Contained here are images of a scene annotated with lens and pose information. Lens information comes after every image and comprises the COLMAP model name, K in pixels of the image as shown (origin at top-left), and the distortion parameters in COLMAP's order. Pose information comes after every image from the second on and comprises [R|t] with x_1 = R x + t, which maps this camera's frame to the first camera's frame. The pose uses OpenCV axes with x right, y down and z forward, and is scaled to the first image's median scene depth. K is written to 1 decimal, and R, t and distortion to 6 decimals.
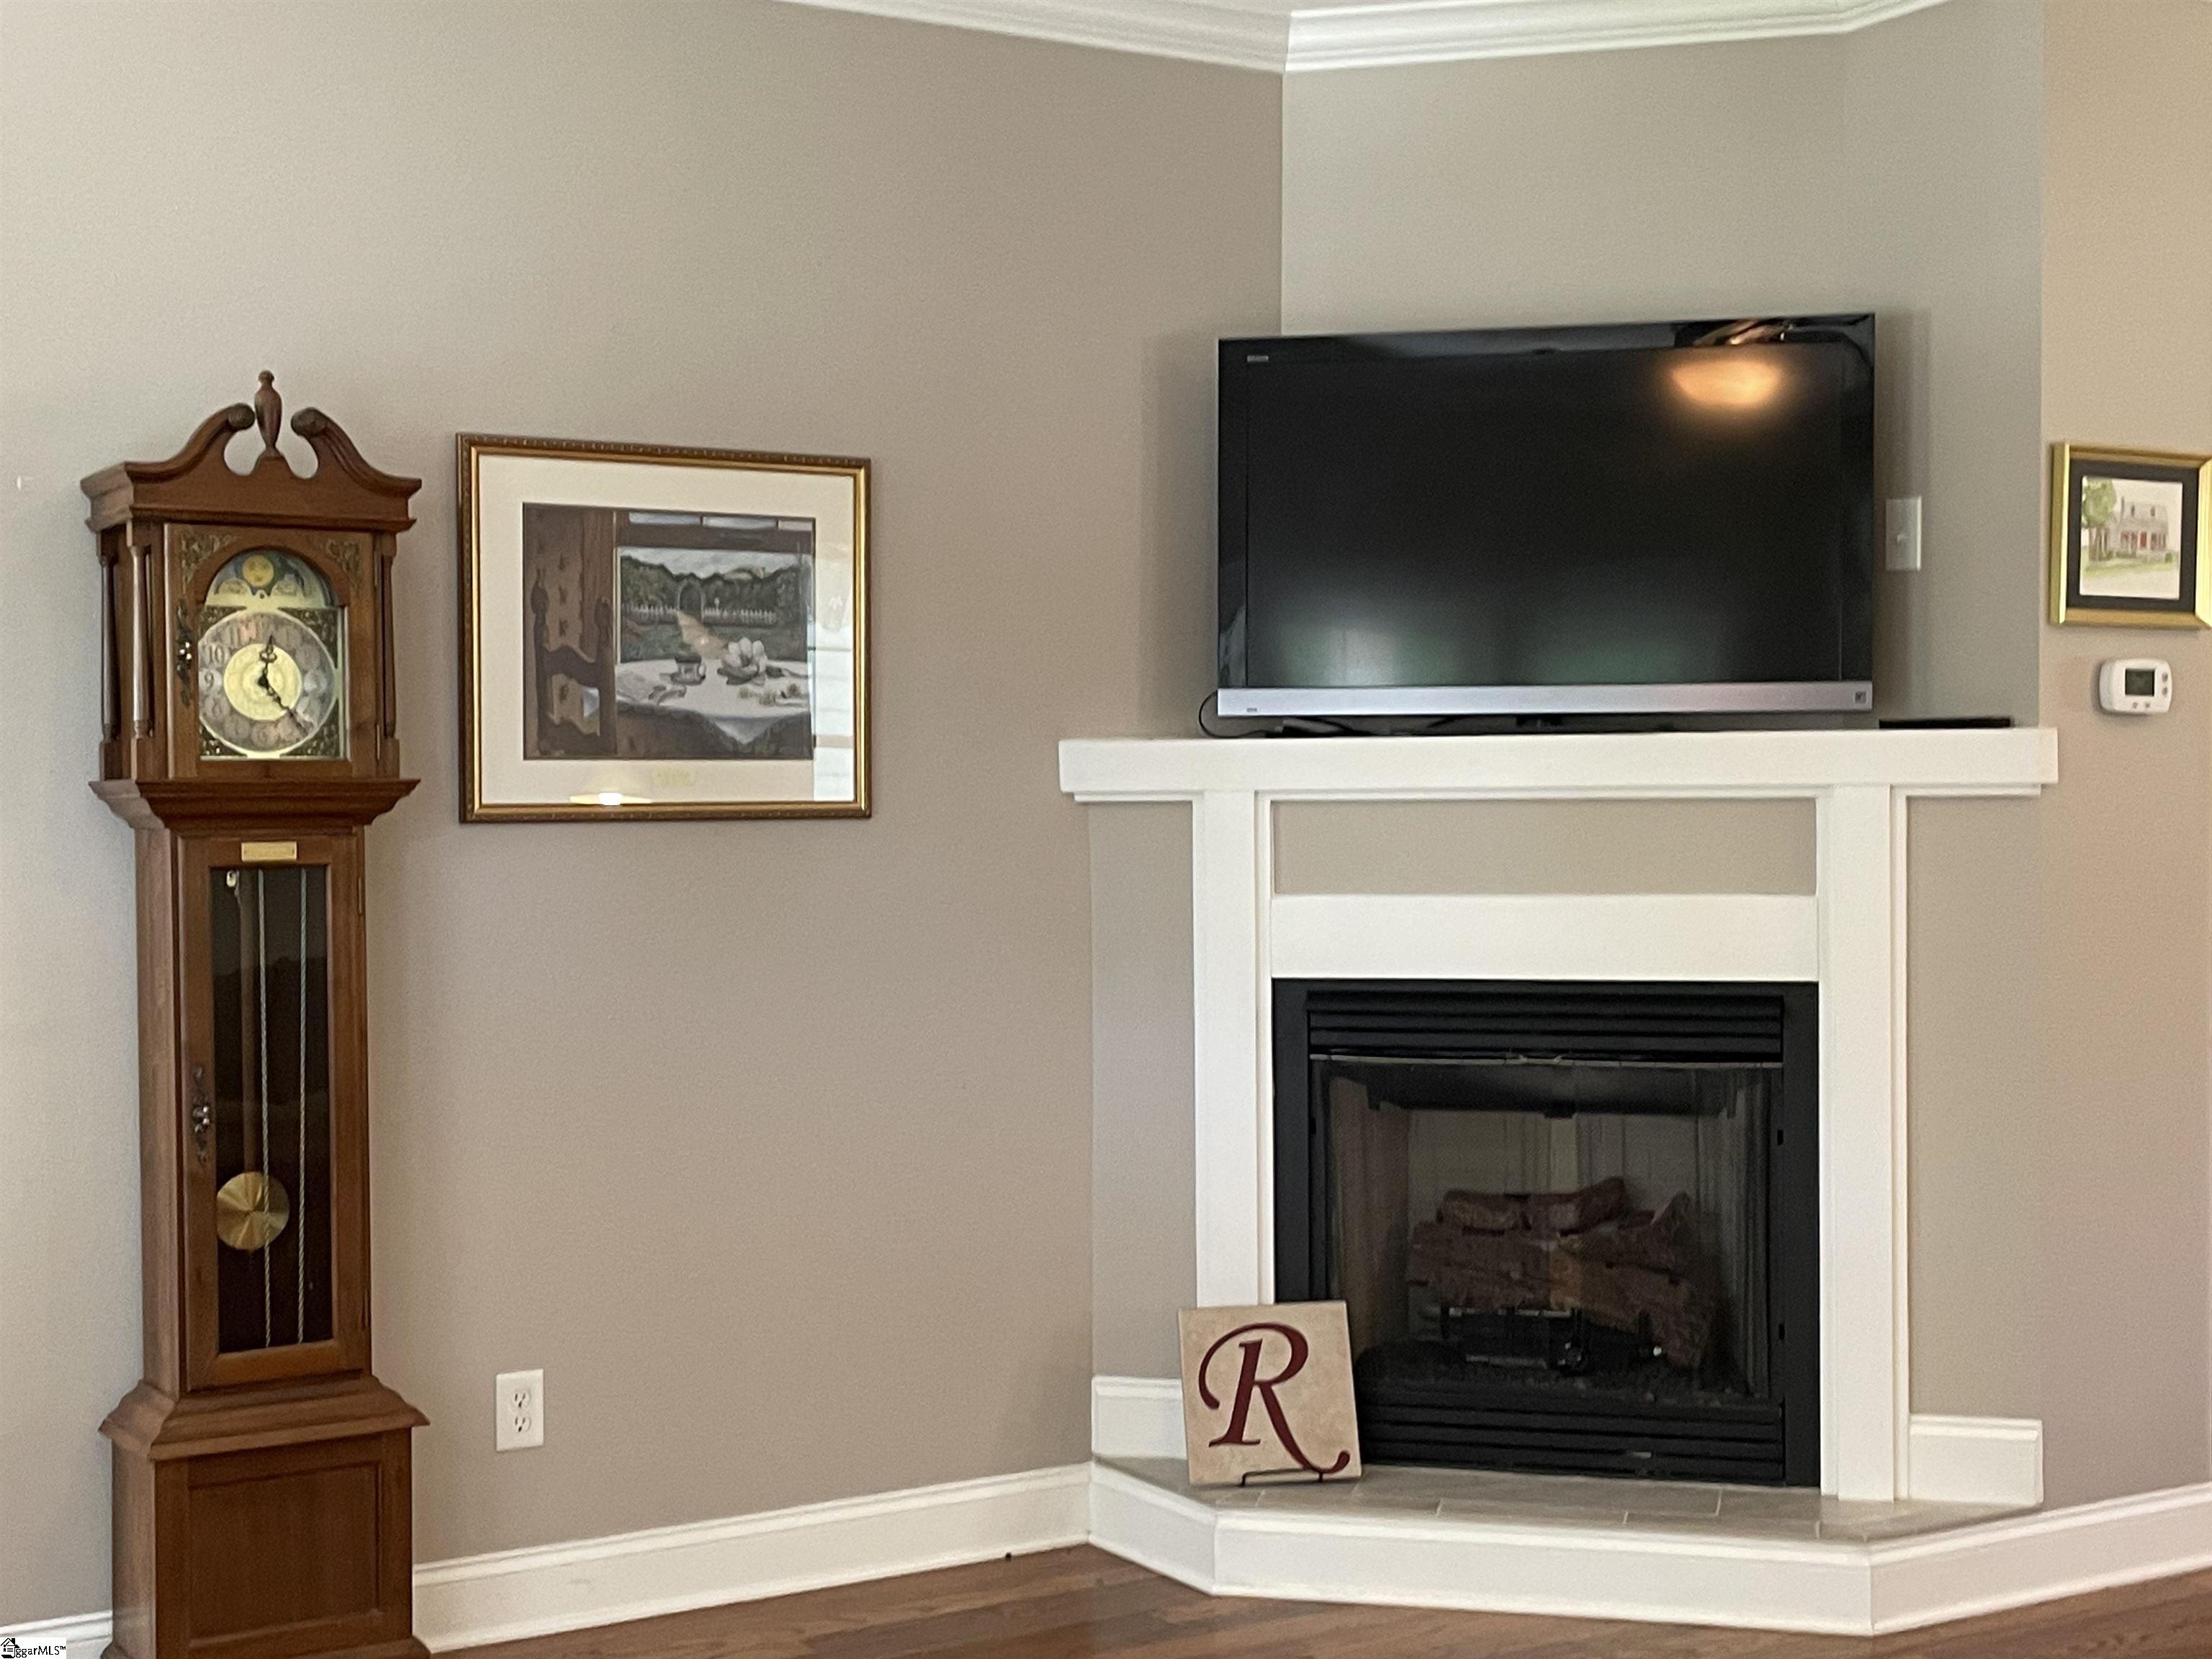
lens RADIAL K [[2909.3, 0, 1121.3], [0, 2909.3, 829.3], [0, 0, 1]] dist [0.058384, 0.000000]
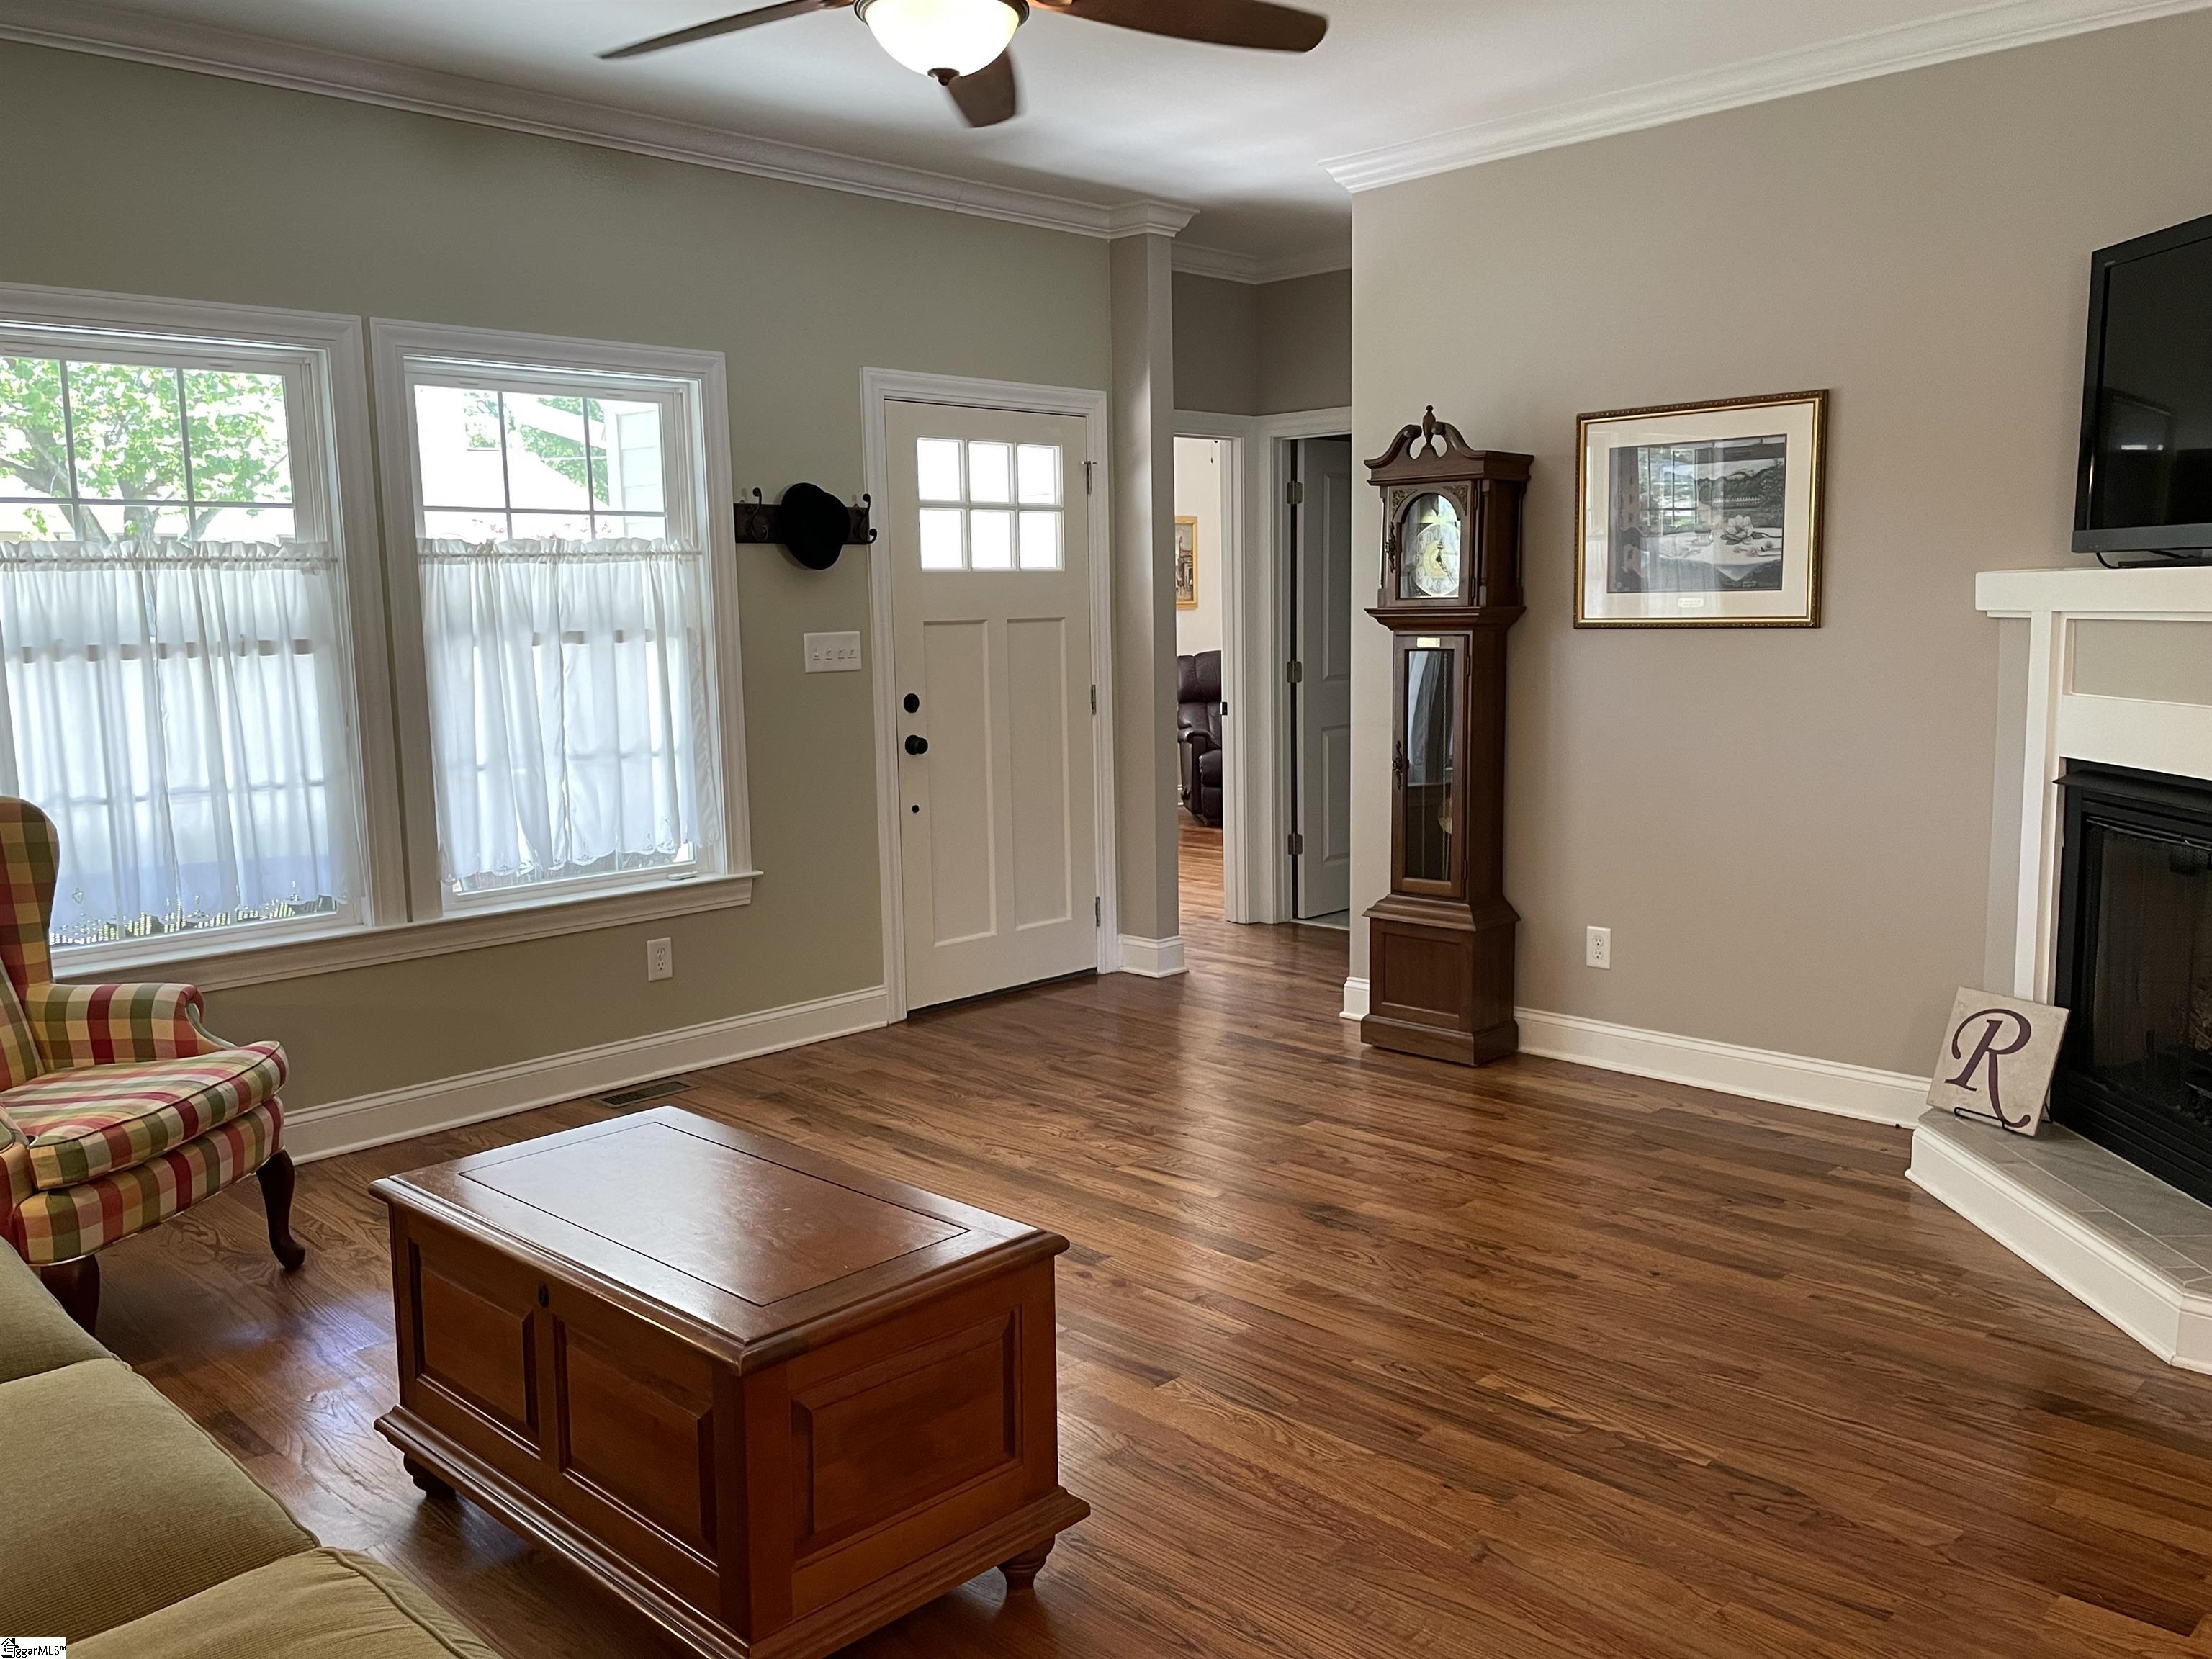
lens RADIAL K [[1781.2, 0, 1090.9], [0, 1781.2, 847.5], [0, 0, 1]] dist [0.049797, -0.008659]
pose [[0.215917, 0.137099, -0.966739, 0.788189], [-0.000130, 0.990097, 0.140383, -0.022829], [0.976412, -0.030185, 0.213797, 0.429105]]
